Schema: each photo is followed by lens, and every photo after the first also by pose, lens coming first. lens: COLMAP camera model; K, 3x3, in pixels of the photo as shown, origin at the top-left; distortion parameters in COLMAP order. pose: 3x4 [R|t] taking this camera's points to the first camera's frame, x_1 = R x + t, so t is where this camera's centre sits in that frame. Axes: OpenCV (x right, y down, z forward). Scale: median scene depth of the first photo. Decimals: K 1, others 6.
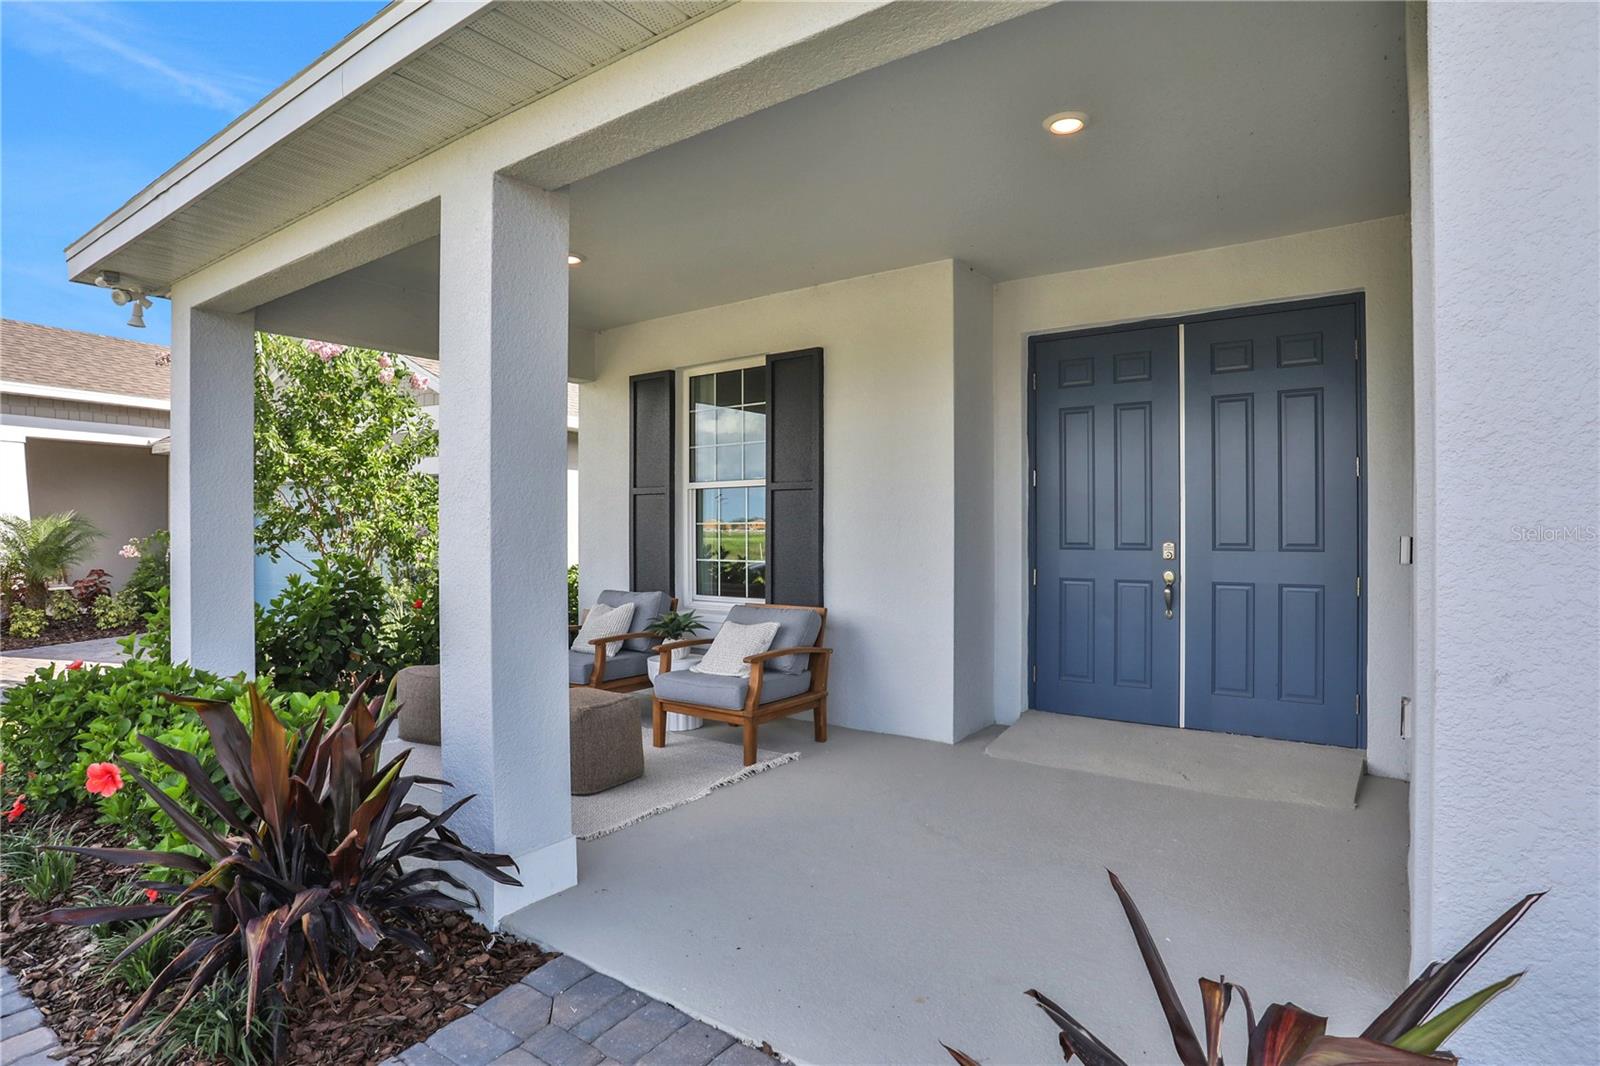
lens RADIAL K [[811.8, 0, 795.2], [0, 811.8, 523.8], [0, 0, 1]] dist [-0.066204, 0.036505]
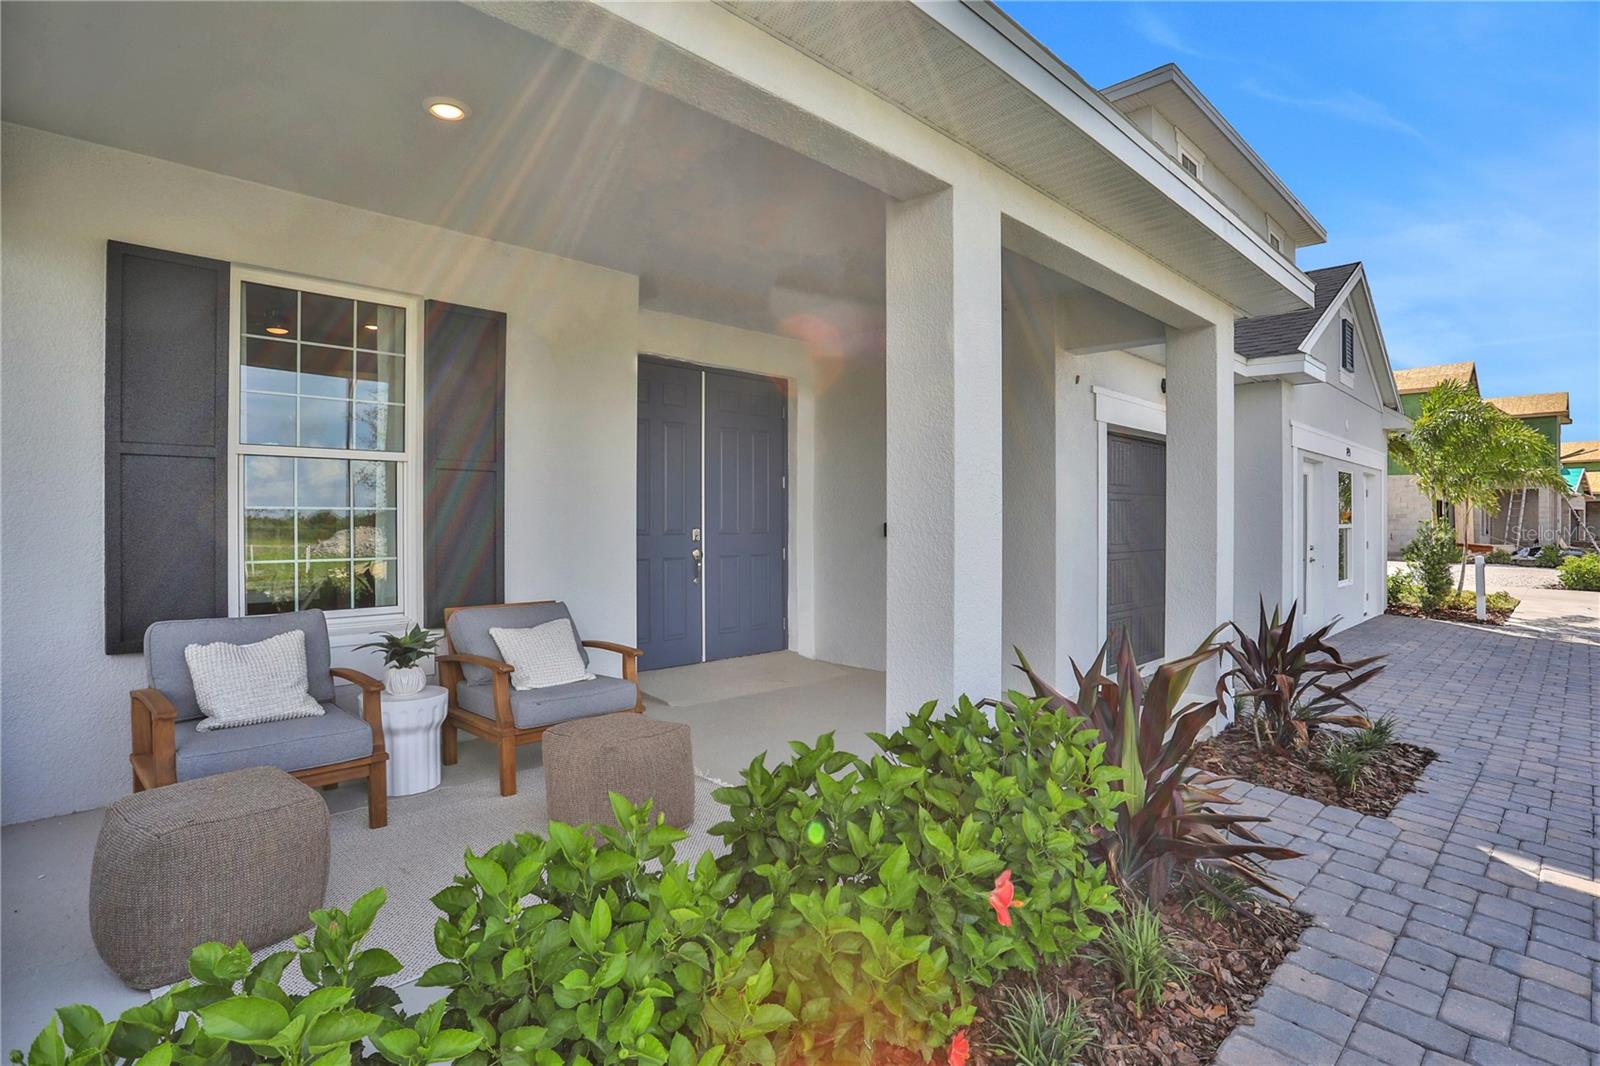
lens RADIAL K [[811.8, 0, 795.2], [0, 811.8, 523.8], [0, 0, 1]] dist [-0.066204, 0.036505]
pose [[0.177693, -0.001970, 0.984084, -0.865263], [-0.000796, 0.999997, 0.002146, 0.012088], [-0.984086, -0.001165, 0.177691, 0.589028]]
